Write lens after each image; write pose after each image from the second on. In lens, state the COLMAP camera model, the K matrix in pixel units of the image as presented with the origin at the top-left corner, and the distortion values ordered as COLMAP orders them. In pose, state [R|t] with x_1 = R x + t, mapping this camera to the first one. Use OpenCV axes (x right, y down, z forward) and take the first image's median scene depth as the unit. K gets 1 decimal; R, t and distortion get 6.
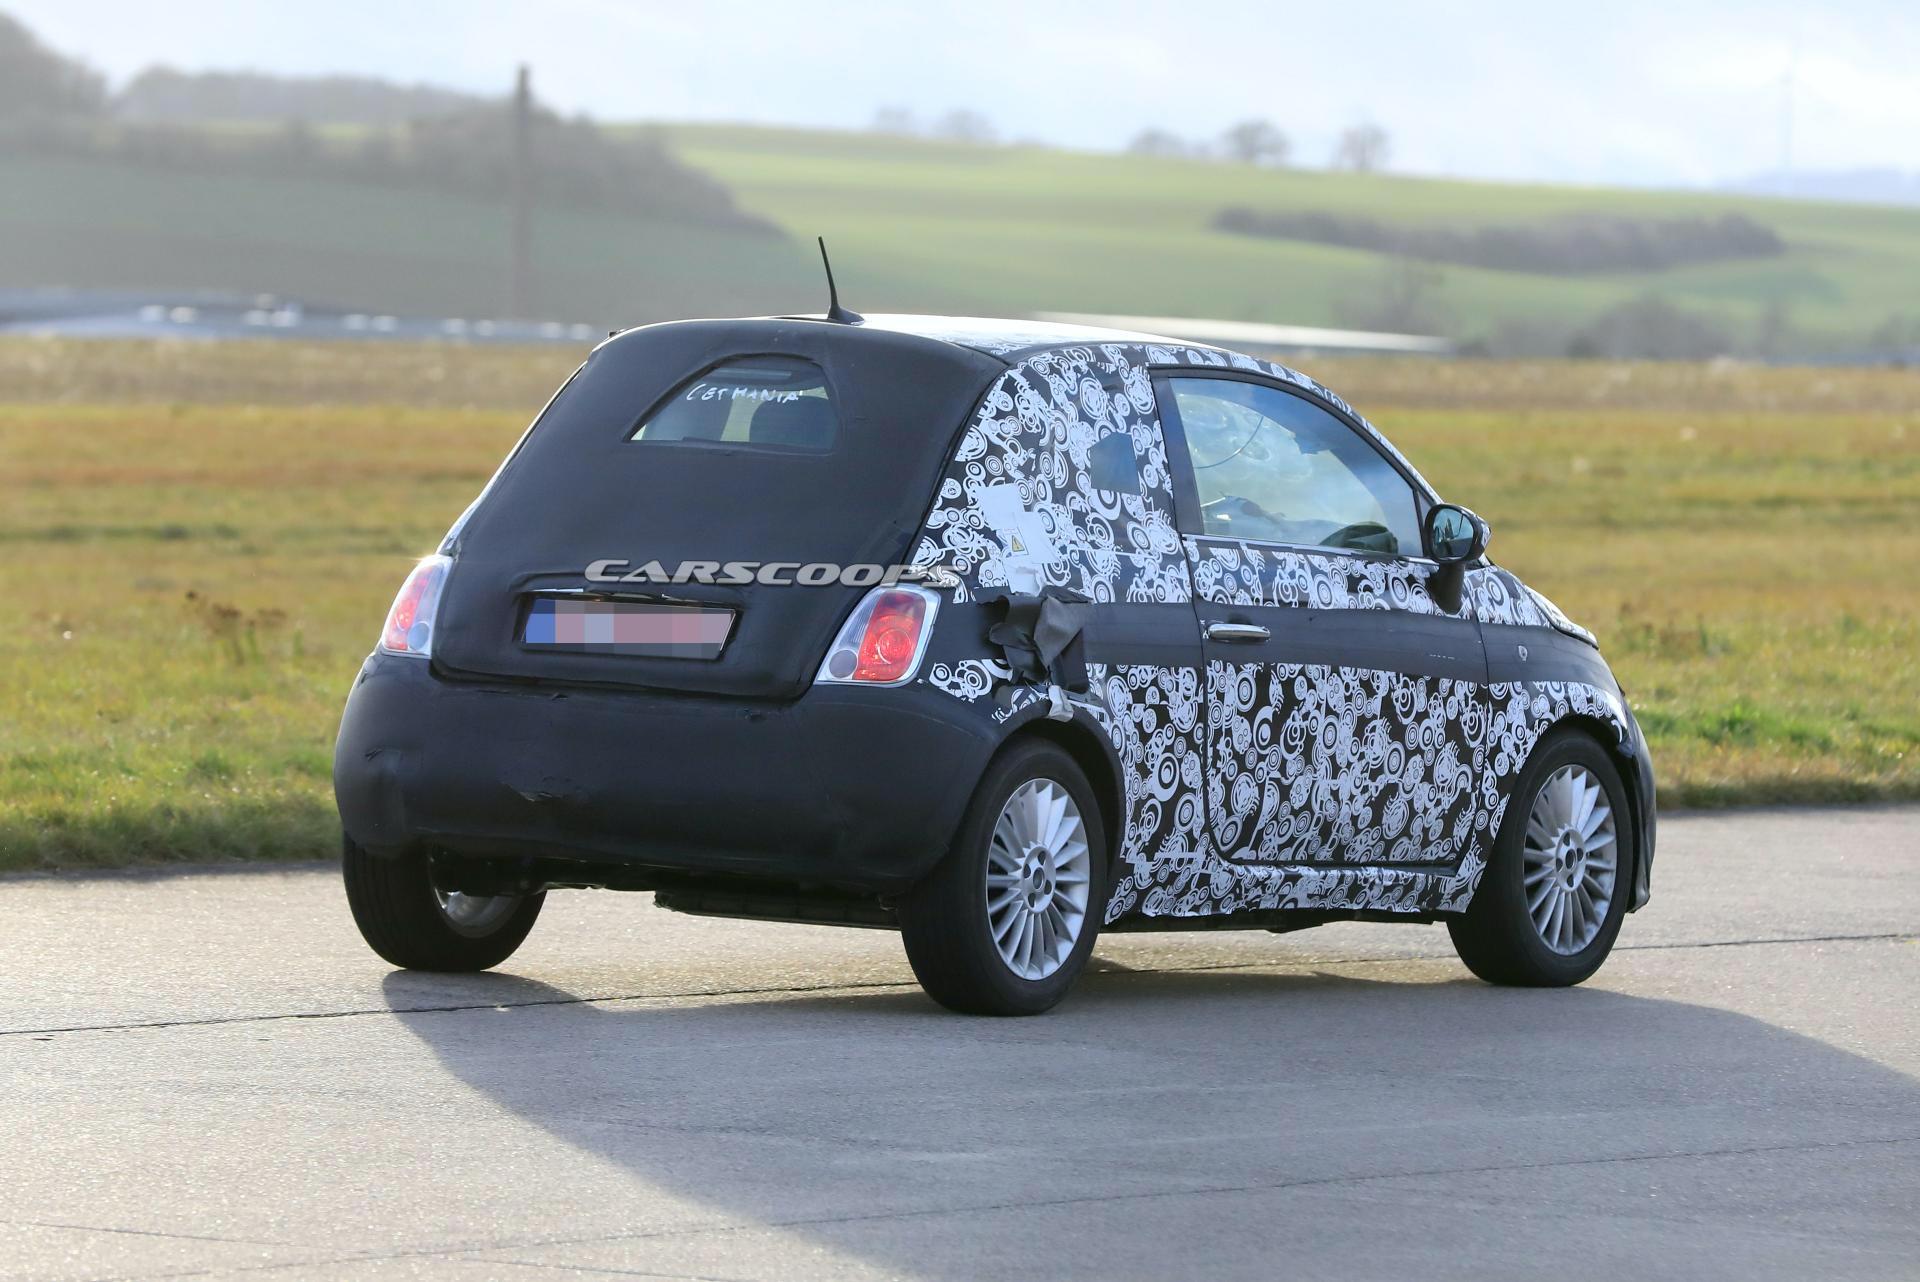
lens RADIAL K [[13335.1, 0, 962.5], [0, 13335.1, 646.2], [0, 0, 1]] dist [3.496018, 0.000000]
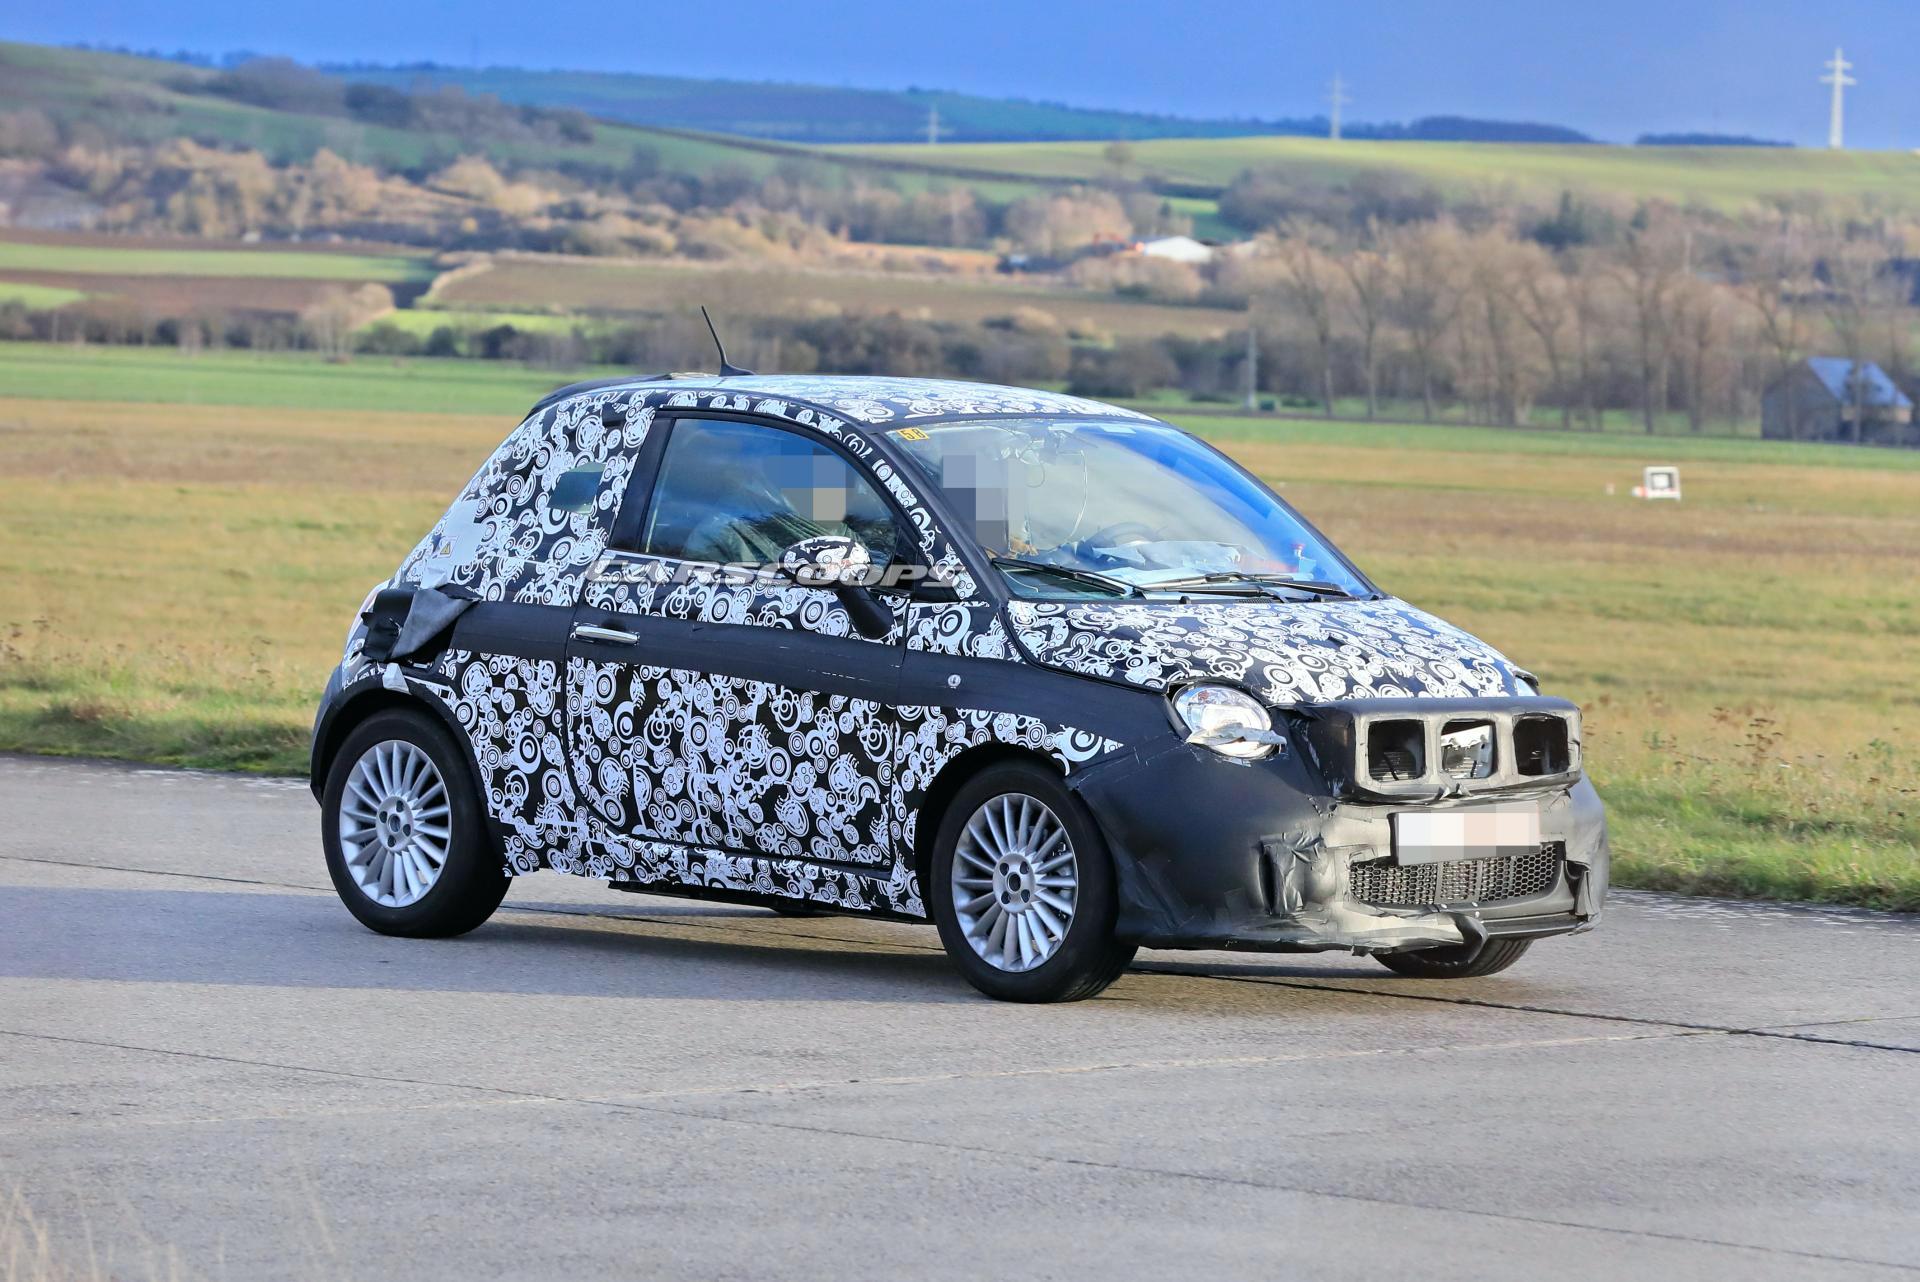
lens RADIAL K [[8361.2, 0, 910.9], [0, 8361.2, 651.7], [0, 0, 1]] dist [1.149953, 0.000000]
pose [[-0.234997, -0.001200, -0.971995, 0.715528], [-0.062722, 0.997934, 0.013932, -0.011301], [0.969970, 0.064240, -0.234587, 1.192058]]
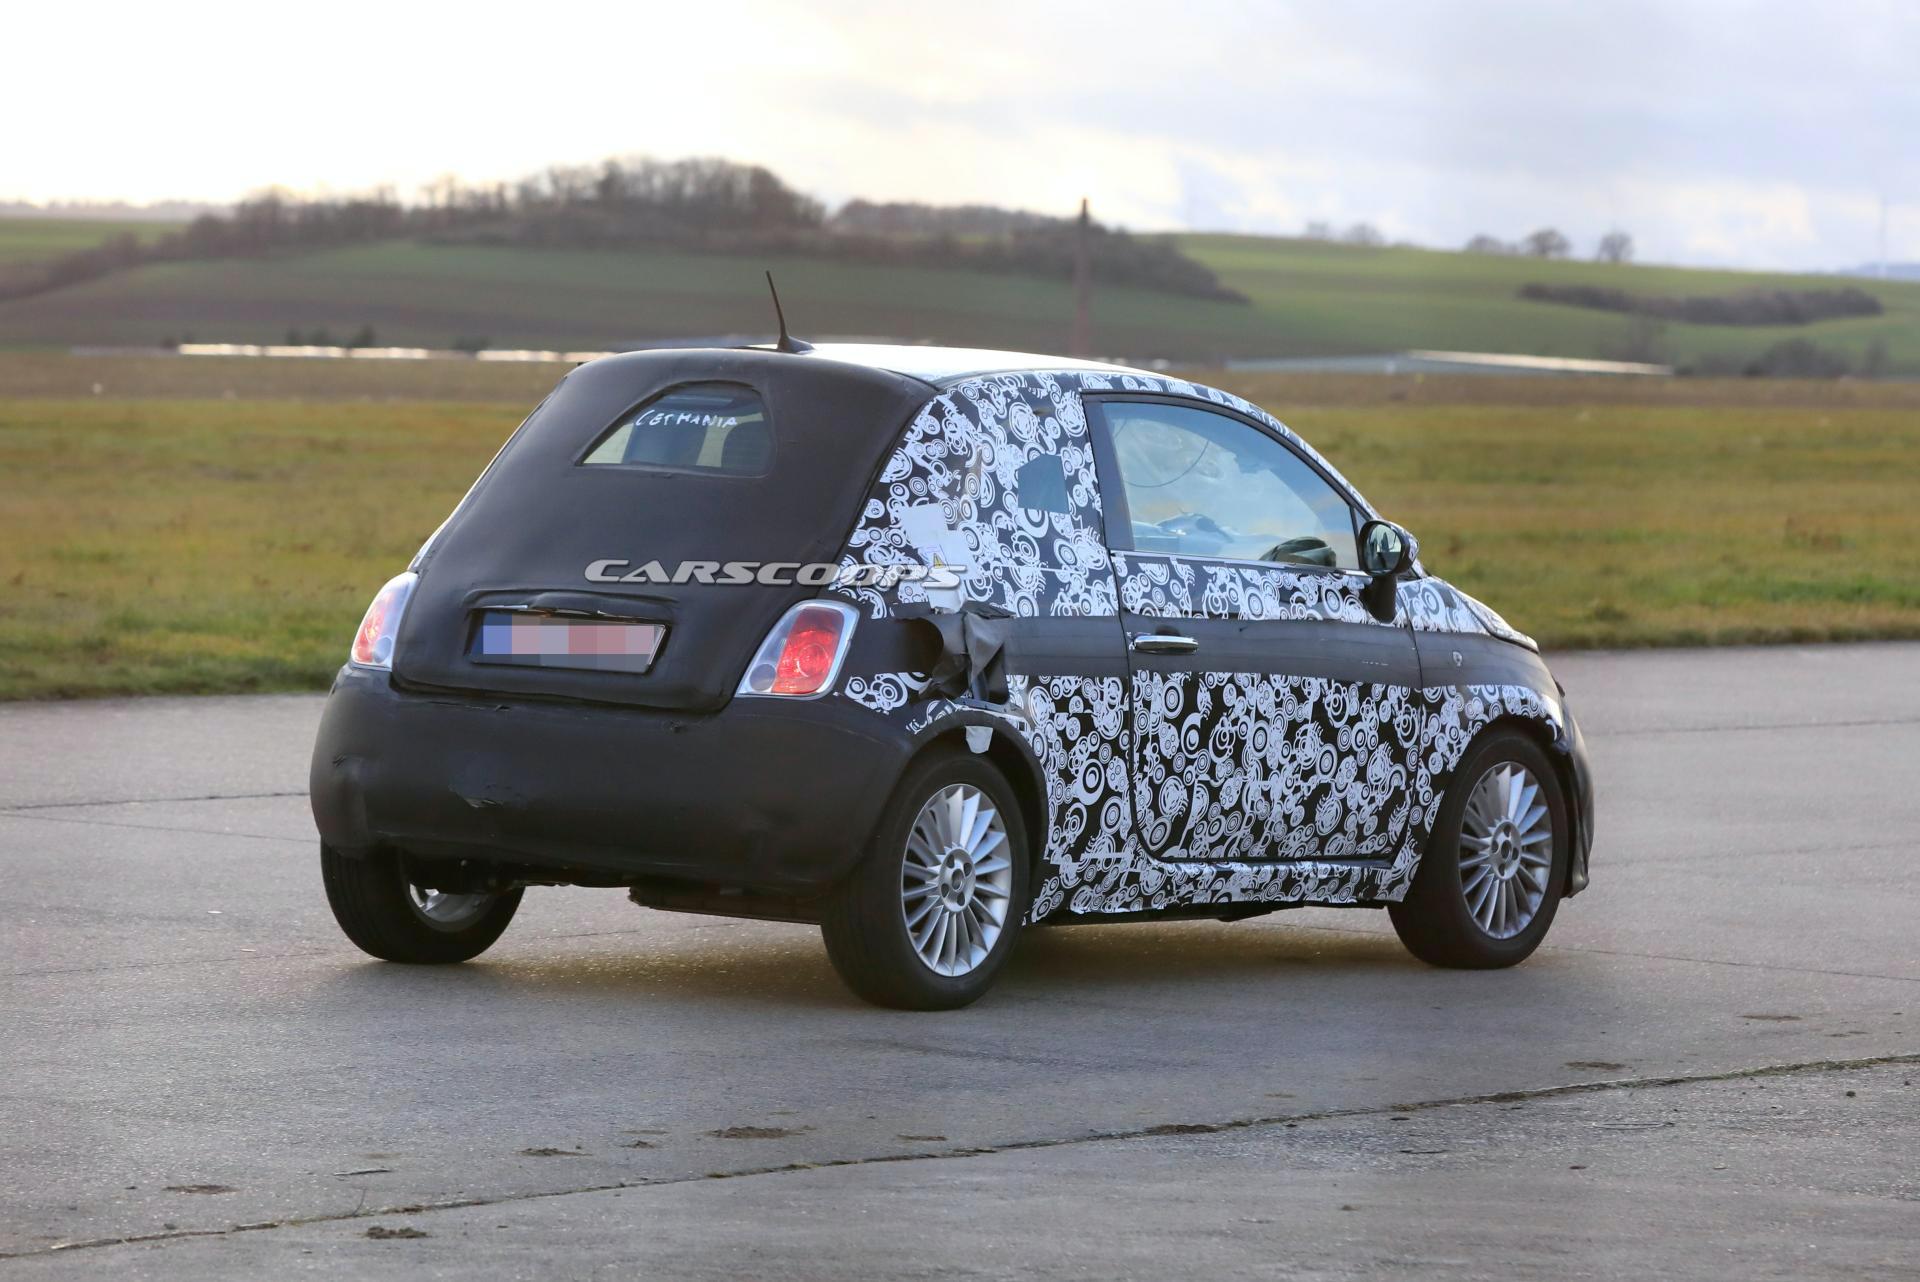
lens RADIAL K [[8361.2, 0, 839.0], [0, 8361.2, 664.3], [0, 0, 1]] dist [1.149953, 0.000000]
pose [[0.997010, -0.001590, -0.077260, 0.045917], [0.002308, 0.999955, 0.009201, -0.005514], [0.077242, -0.009352, 0.996969, 0.337697]]
